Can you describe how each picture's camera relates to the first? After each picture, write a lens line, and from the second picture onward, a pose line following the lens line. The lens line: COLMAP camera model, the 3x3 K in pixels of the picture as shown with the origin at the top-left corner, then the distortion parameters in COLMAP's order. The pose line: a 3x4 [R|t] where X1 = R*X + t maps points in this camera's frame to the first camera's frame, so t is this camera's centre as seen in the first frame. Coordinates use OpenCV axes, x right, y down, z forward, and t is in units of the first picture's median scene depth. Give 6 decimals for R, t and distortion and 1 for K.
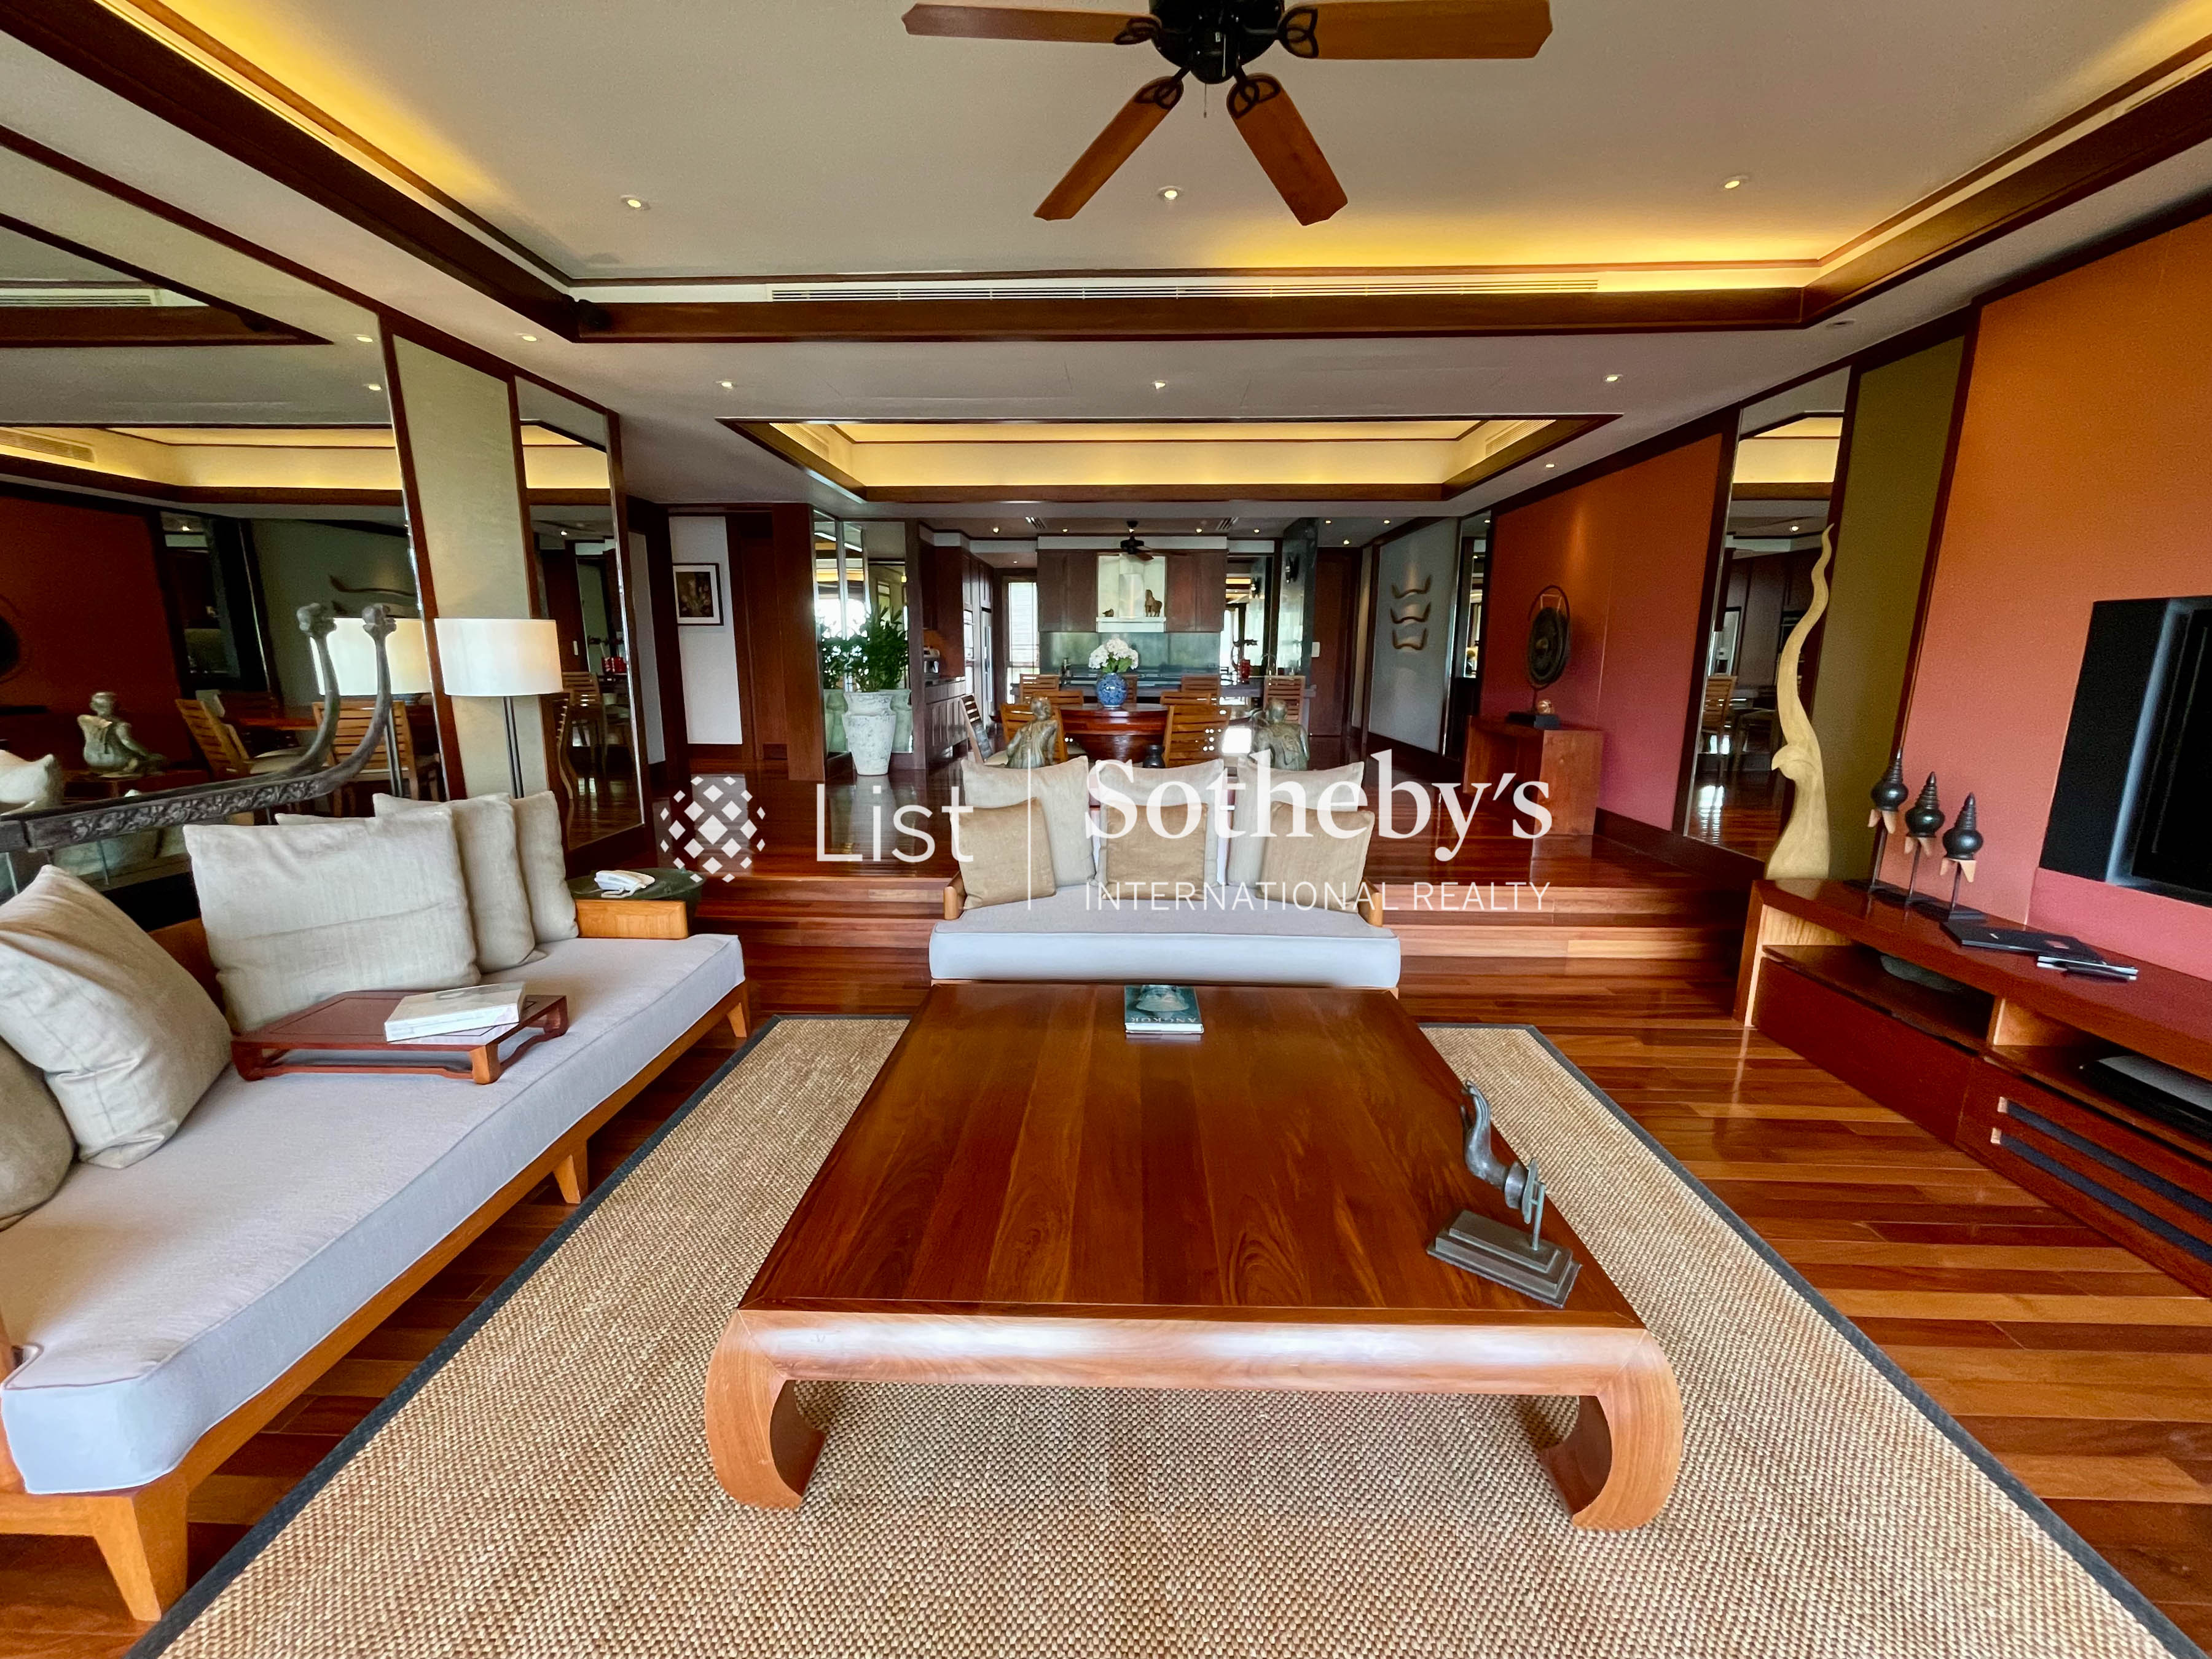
lens RADIAL K [[892.8, 0, 1100.3], [0, 892.8, 827.9], [0, 0, 1]] dist [-0.004016, 0.001085]
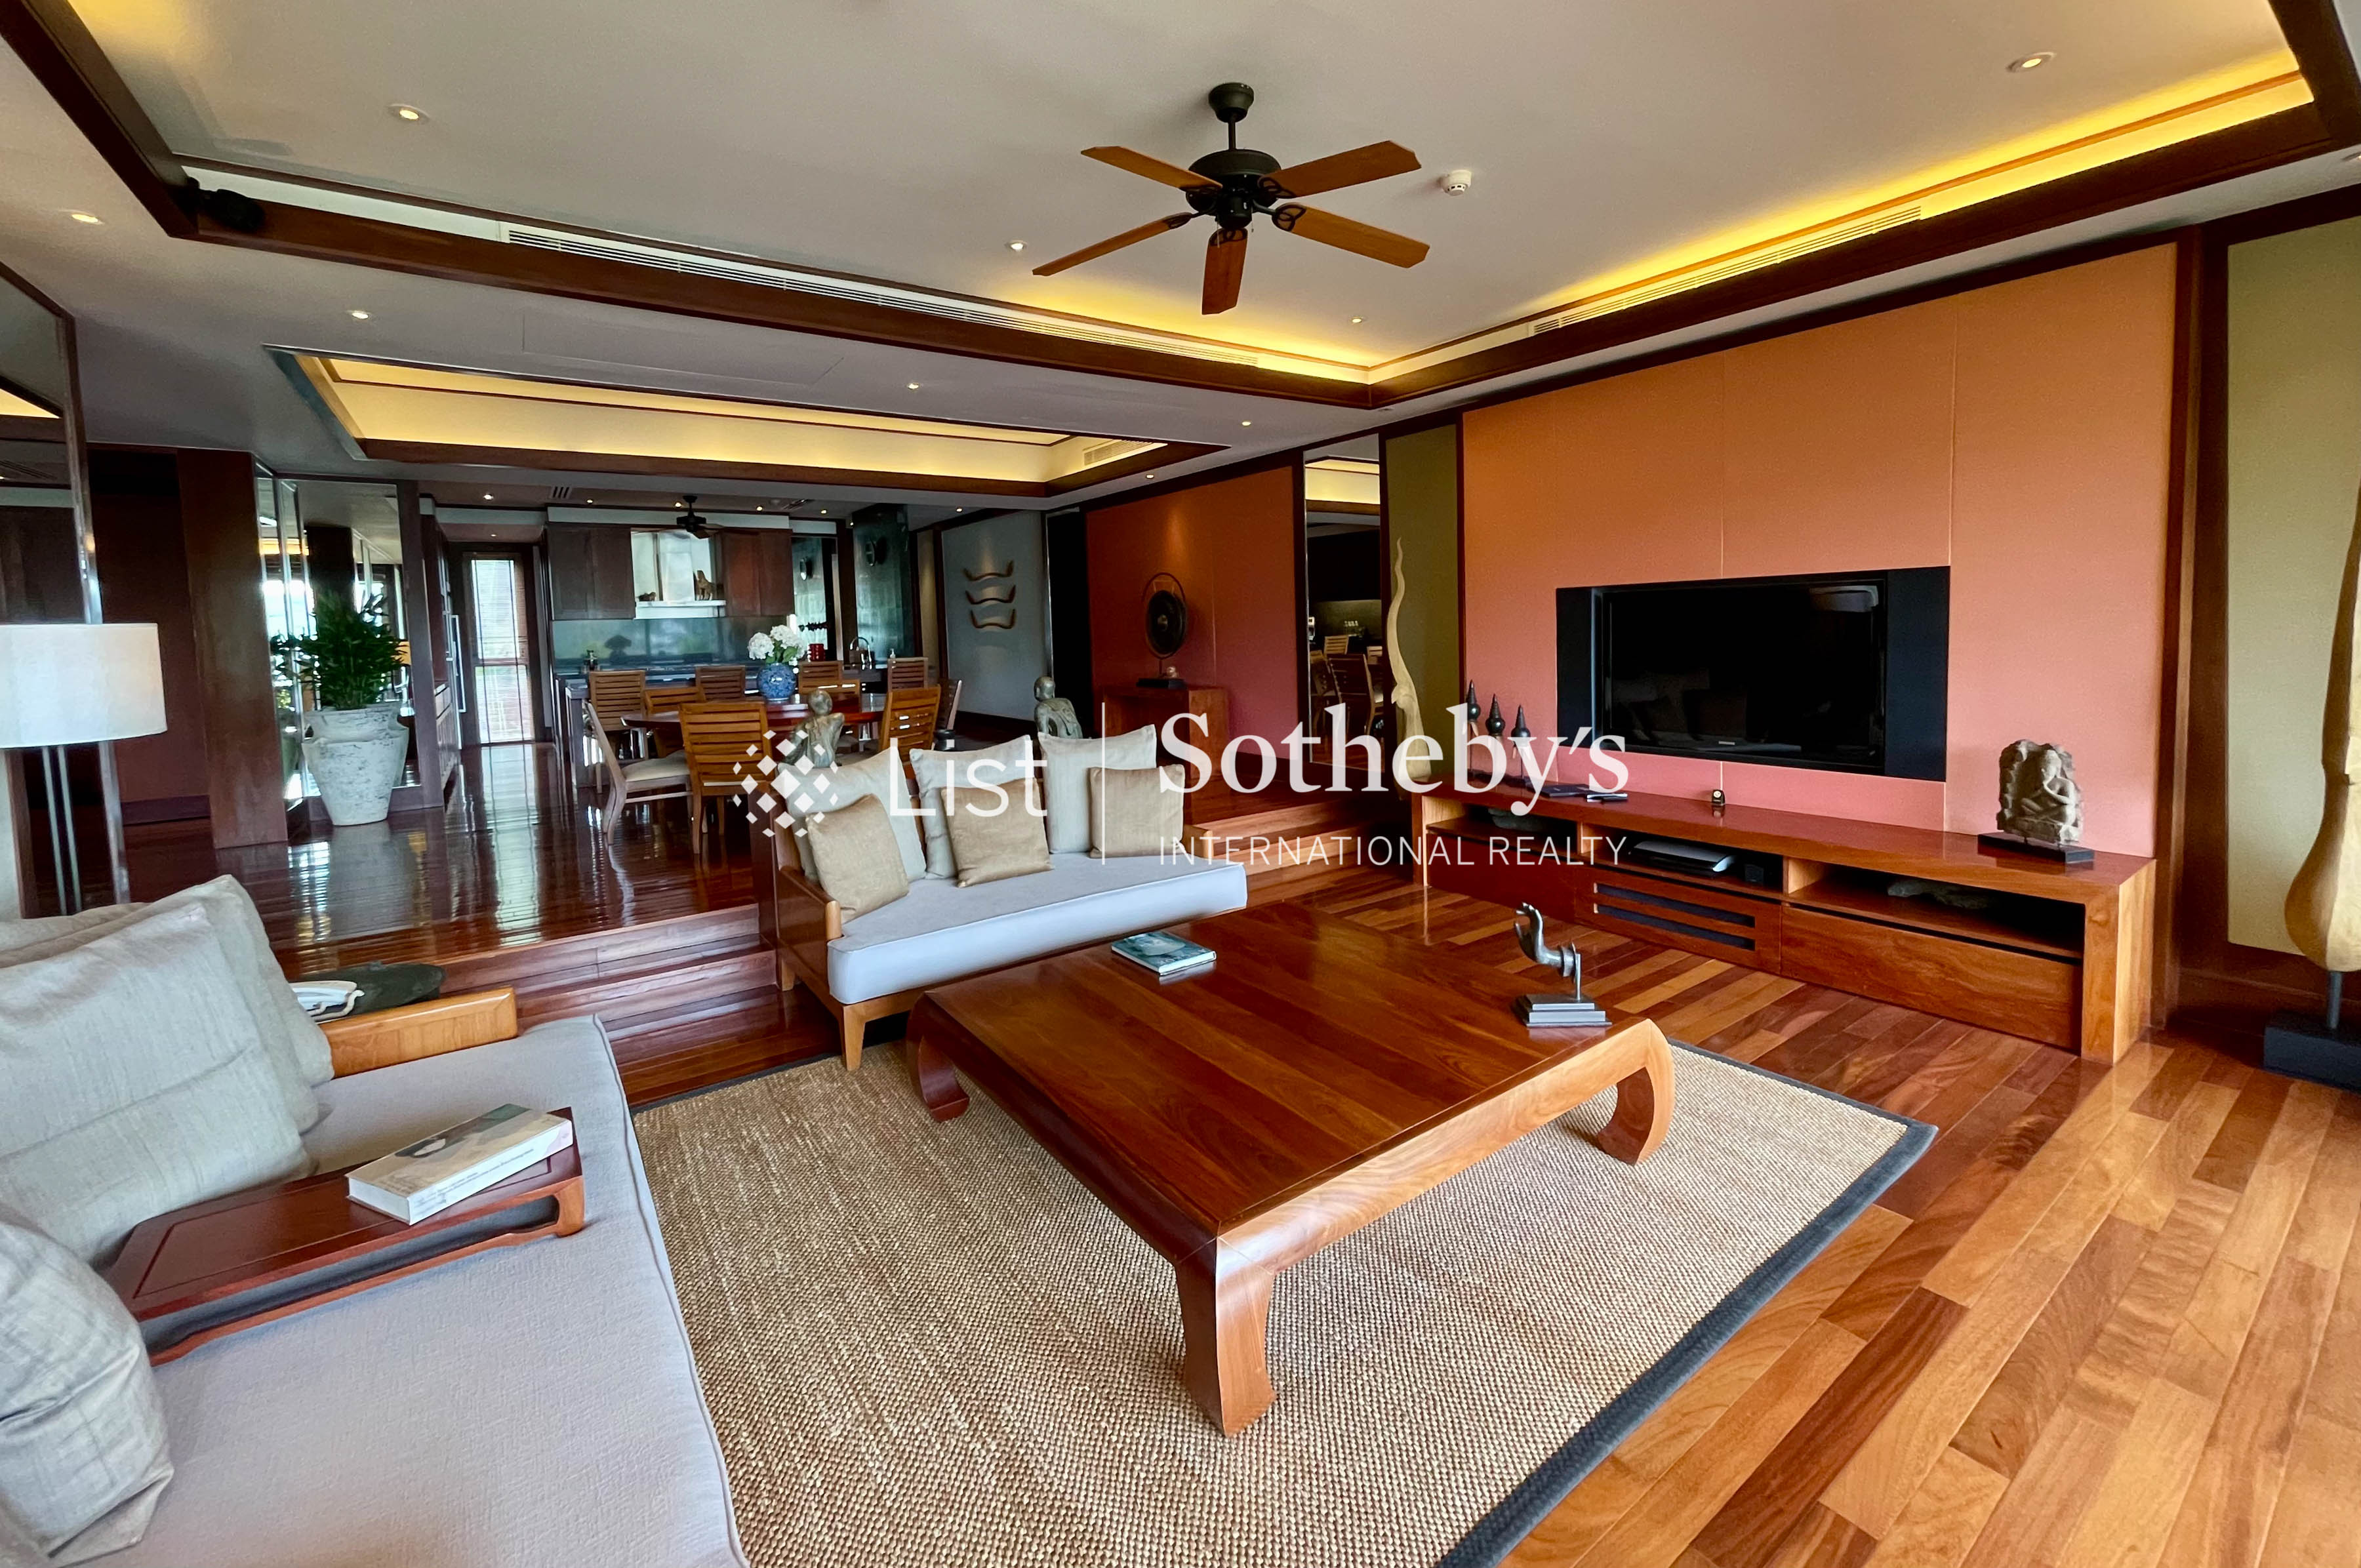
lens RADIAL K [[952.9, 0, 1173.1], [0, 952.9, 683.2], [0, 0, 1]] dist [-0.000341, -0.000093]
pose [[0.798276, -0.065352, 0.598736, -0.441871], [0.148354, 0.984803, -0.090305, -0.012353], [-0.583735, 0.160913, 0.795840, -0.004432]]
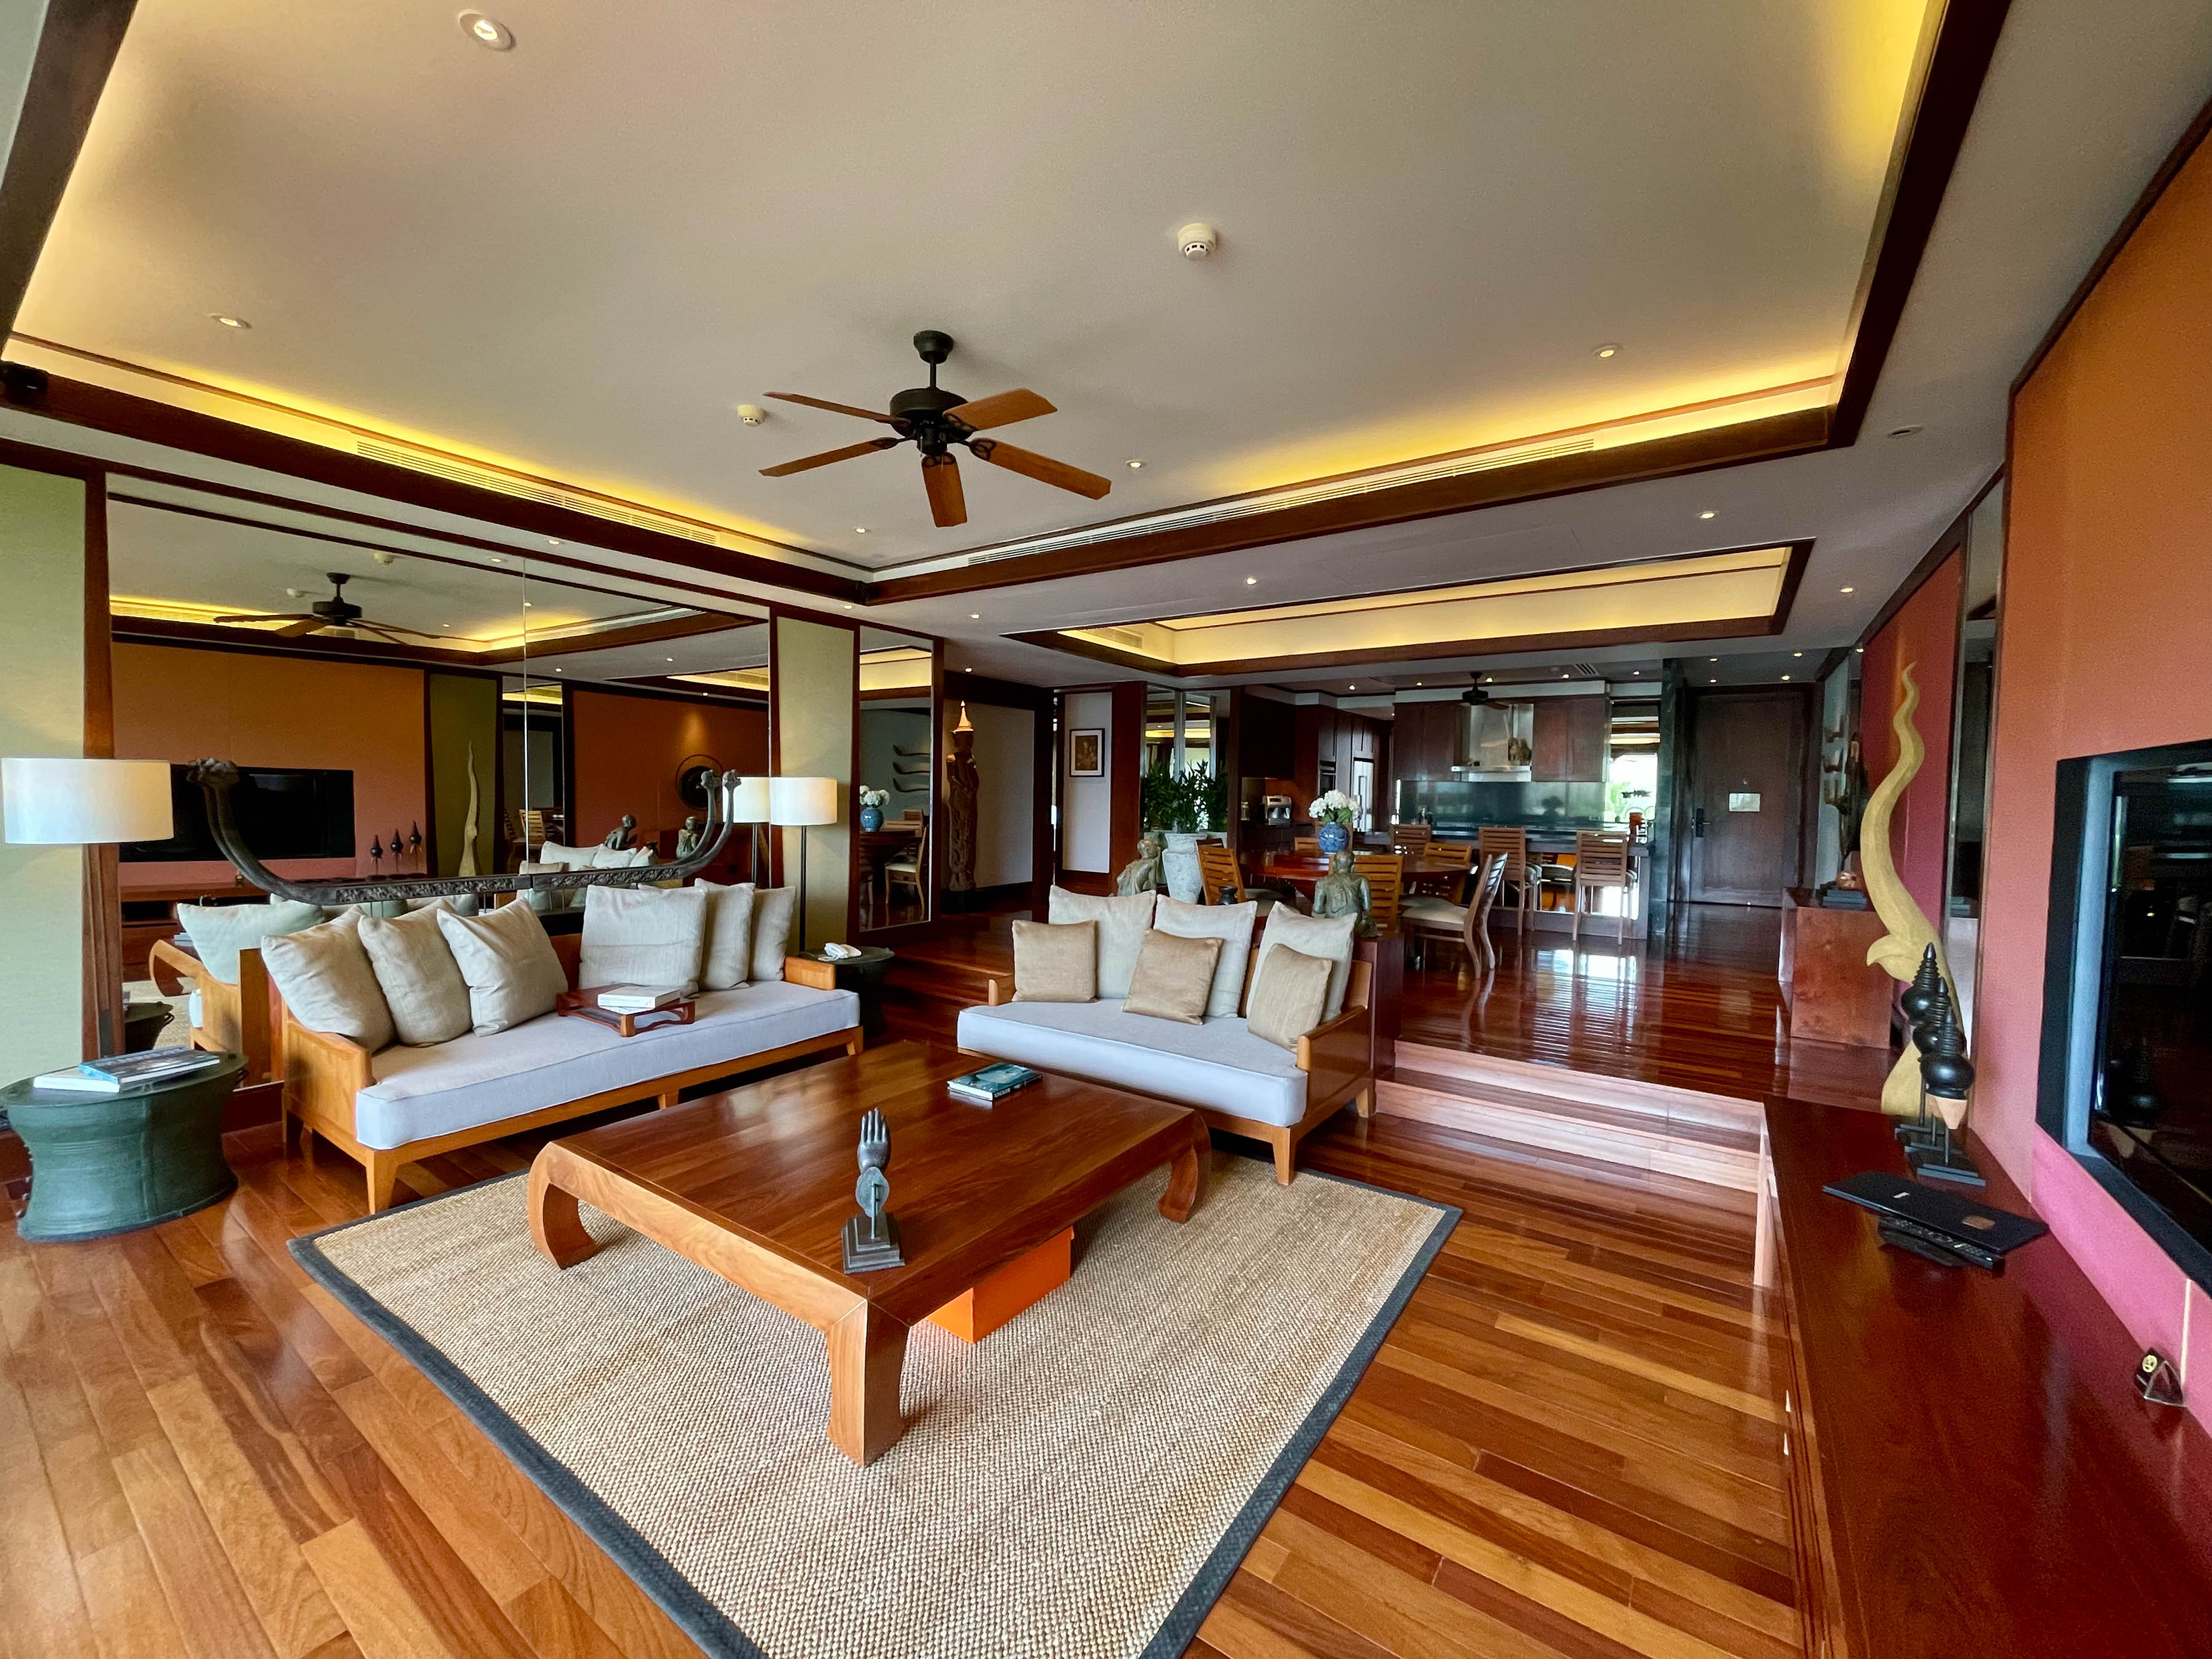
lens RADIAL K [[892.8, 0, 1103.4], [0, 892.8, 829.5], [0, 0, 1]] dist [-0.004016, 0.001085]
pose [[0.838632, 0.031928, -0.543762, 0.643321], [-0.117169, 0.985485, -0.122842, -0.009156], [0.531947, 0.166731, 0.830201, -0.026186]]
